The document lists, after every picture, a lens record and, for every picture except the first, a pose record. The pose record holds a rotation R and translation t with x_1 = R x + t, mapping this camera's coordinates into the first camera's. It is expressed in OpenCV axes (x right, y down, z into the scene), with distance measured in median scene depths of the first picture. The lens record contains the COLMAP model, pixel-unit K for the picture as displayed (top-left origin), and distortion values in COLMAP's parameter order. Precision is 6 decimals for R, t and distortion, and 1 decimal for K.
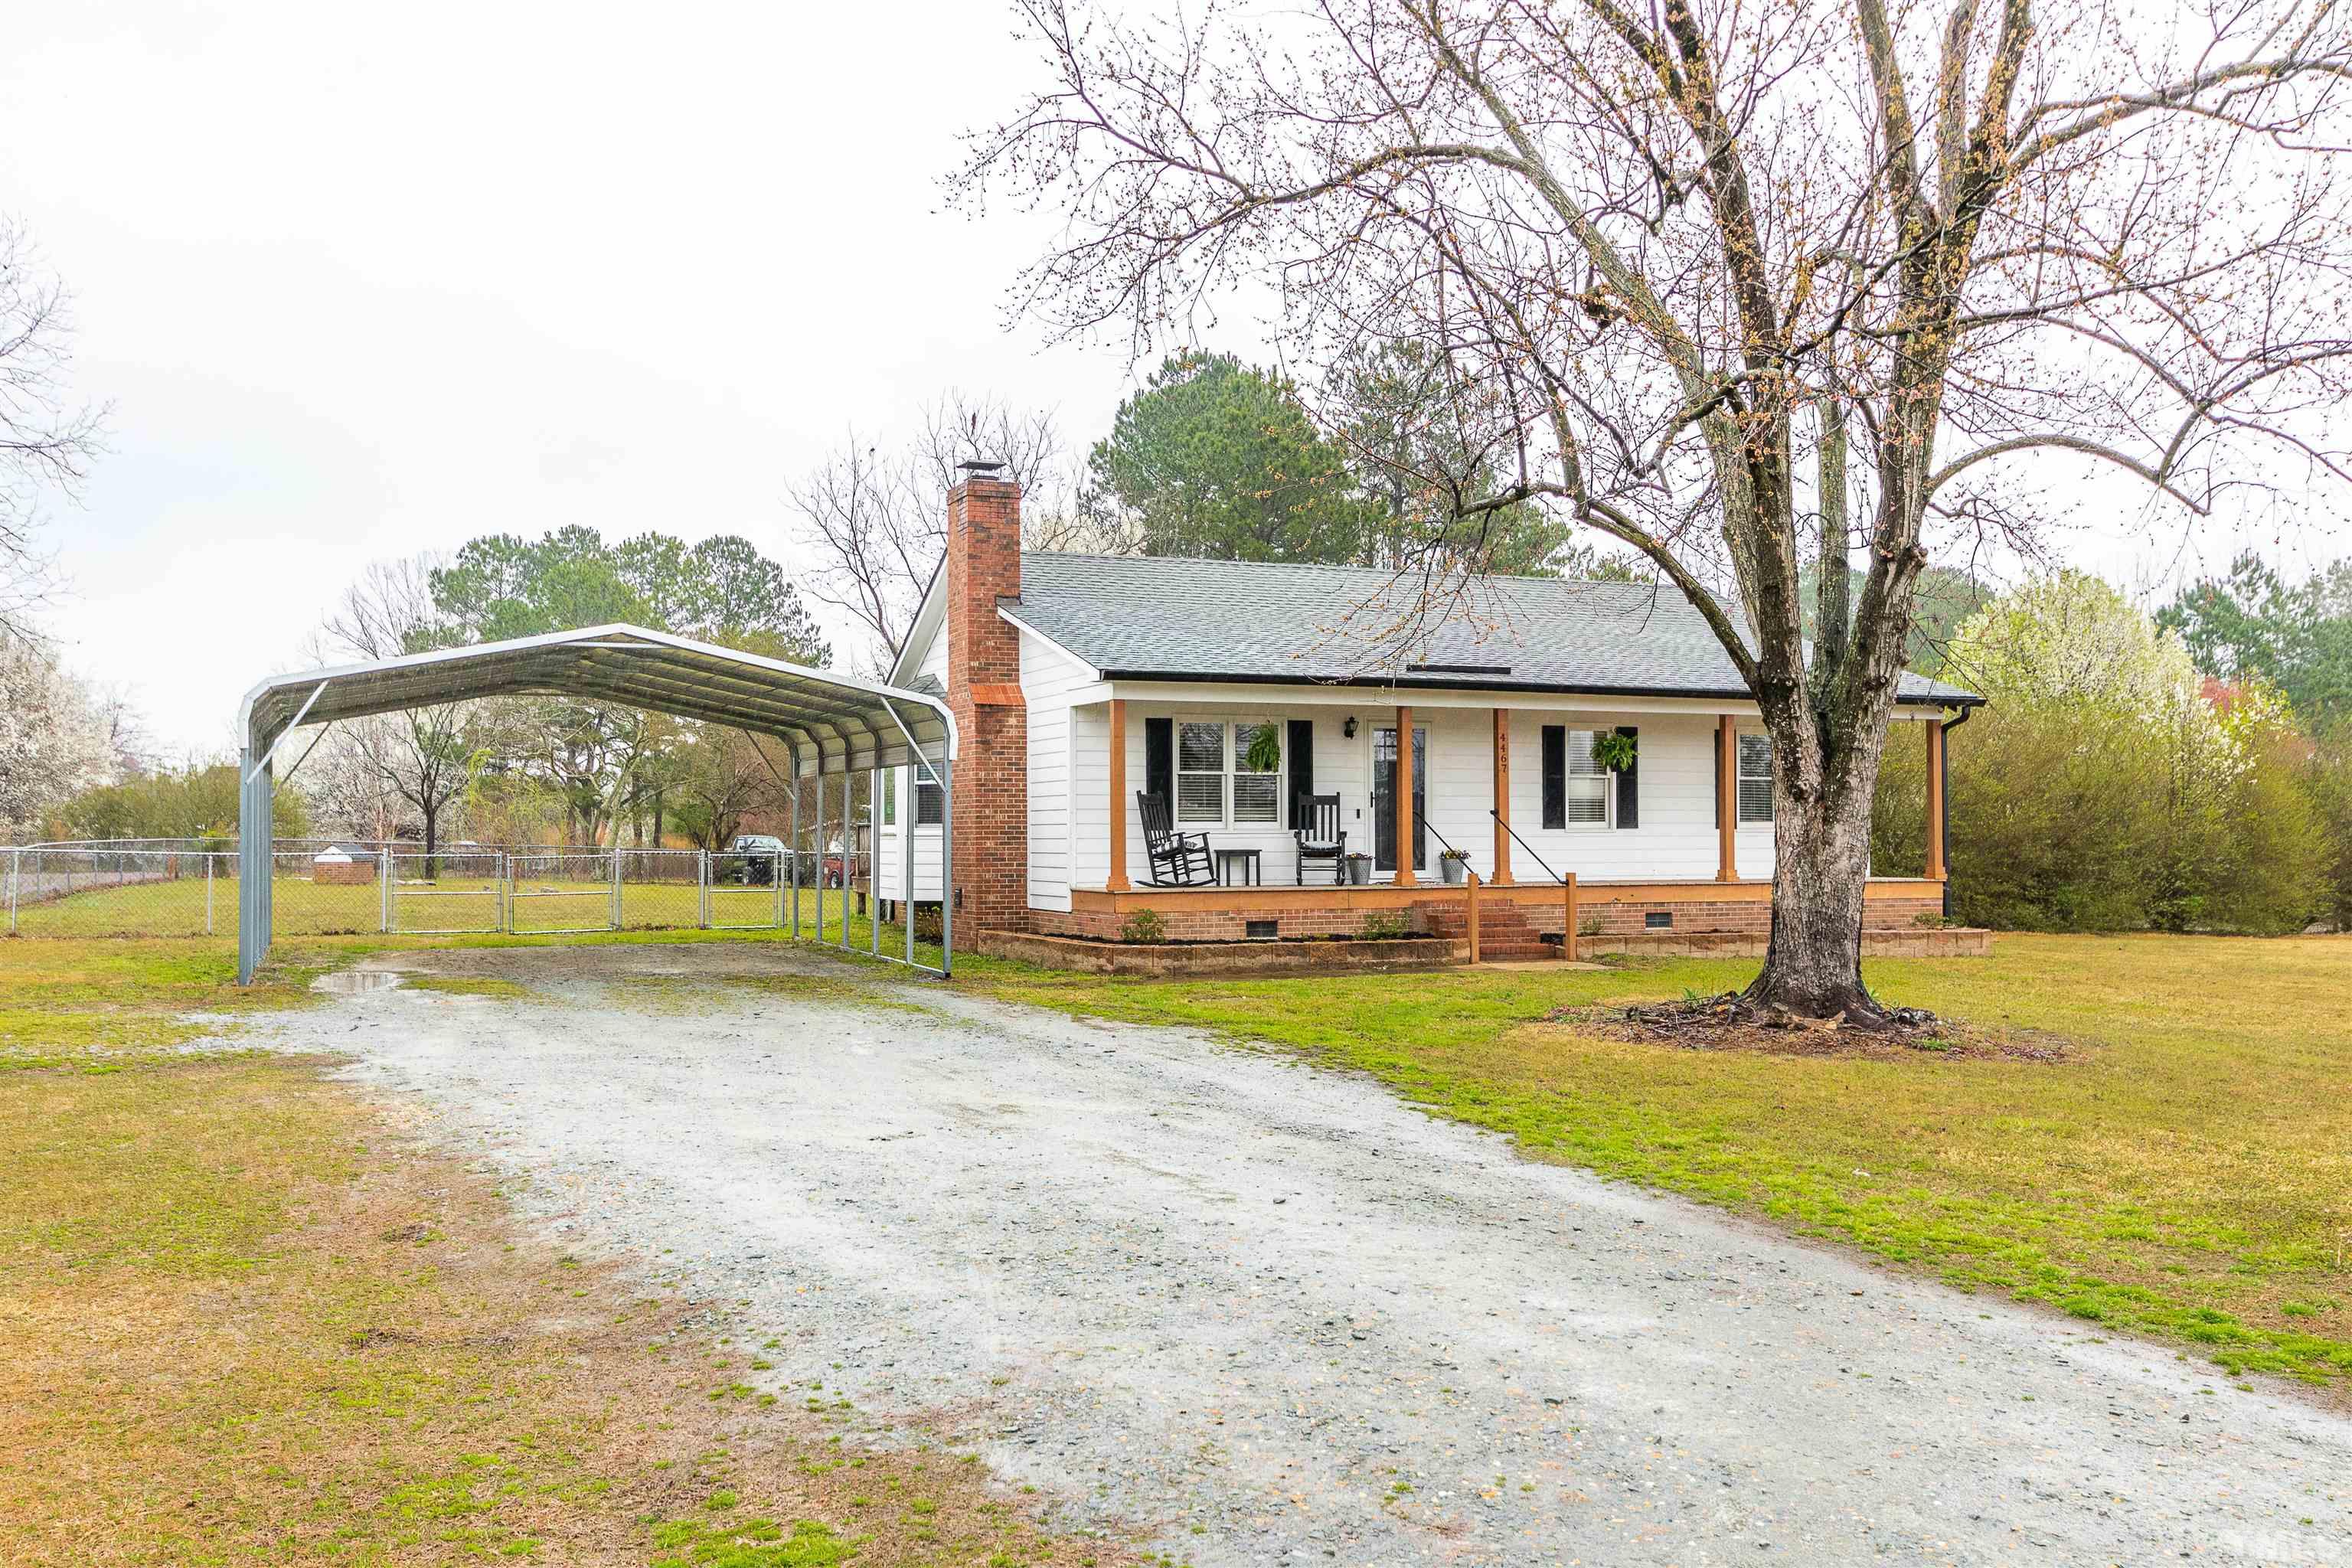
lens RADIAL K [[2047.7, 0, 1166.2], [0, 2047.7, 795.9], [0, 0, 1]] dist [-0.012712, 0.031995]
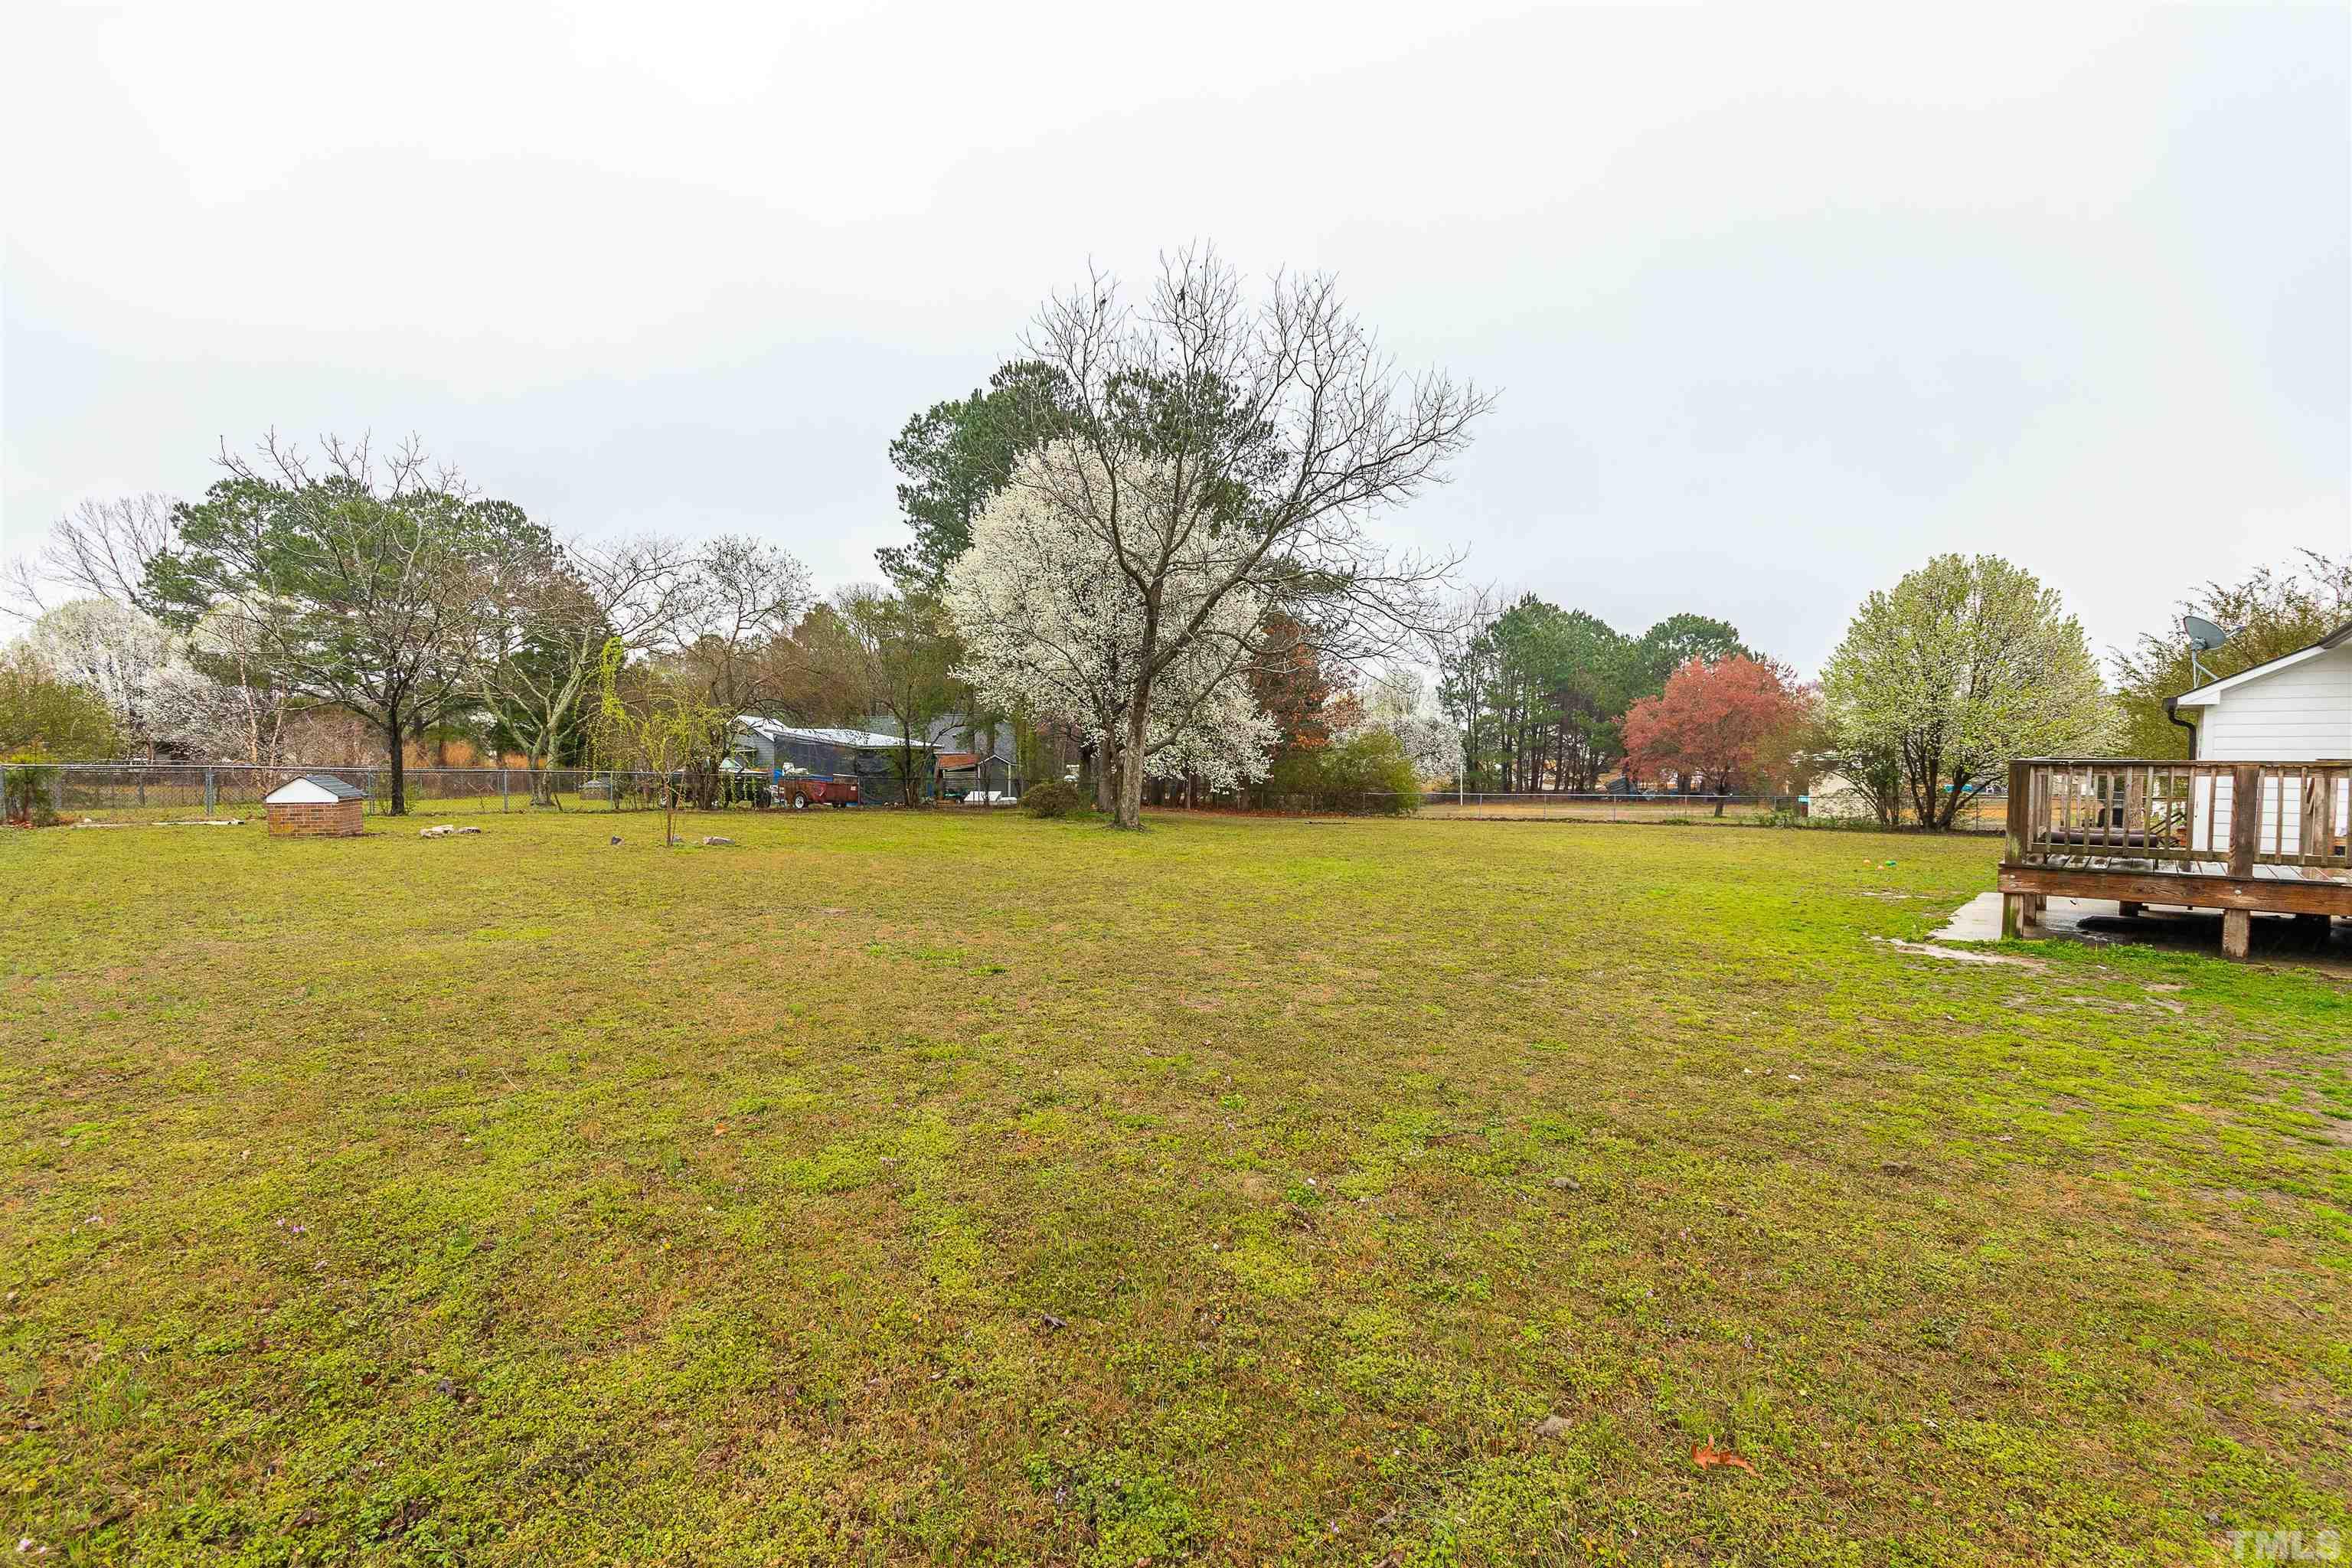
lens RADIAL K [[1085.2, 0, 1166.9], [0, 1085.2, 789.5], [0, 0, 1]] dist [0.004413, 0.000091]
pose [[0.905268, -0.012591, 0.424654, -0.593557], [-0.010279, 0.998619, 0.051523, 0.017842], [-0.424717, -0.051008, 0.903888, 1.142585]]
